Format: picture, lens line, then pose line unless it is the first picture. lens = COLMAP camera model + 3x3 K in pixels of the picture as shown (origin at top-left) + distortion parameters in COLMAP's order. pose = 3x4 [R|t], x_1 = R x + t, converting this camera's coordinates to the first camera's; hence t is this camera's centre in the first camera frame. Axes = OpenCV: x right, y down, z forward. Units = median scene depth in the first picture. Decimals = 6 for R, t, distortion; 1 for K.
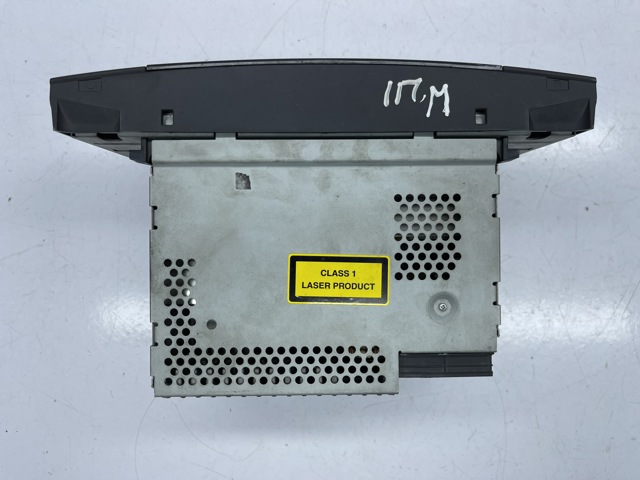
lens RADIAL K [[465.2, 0, 317.1], [0, 465.2, 243.1], [0, 0, 1]] dist [-0.001392, -0.041471]
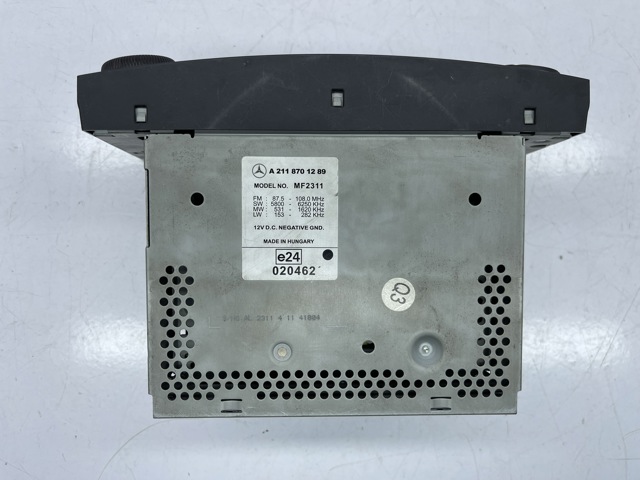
lens RADIAL K [[465.2, 0, 321.6], [0, 465.2, 236.3], [0, 0, 1]] dist [-0.001392, -0.041471]
pose [[0.999855, -0.006138, 0.015888, 0.070958], [0.006441, 0.999797, -0.019077, -0.103855], [-0.015768, 0.019177, 0.999692, 0.043382]]
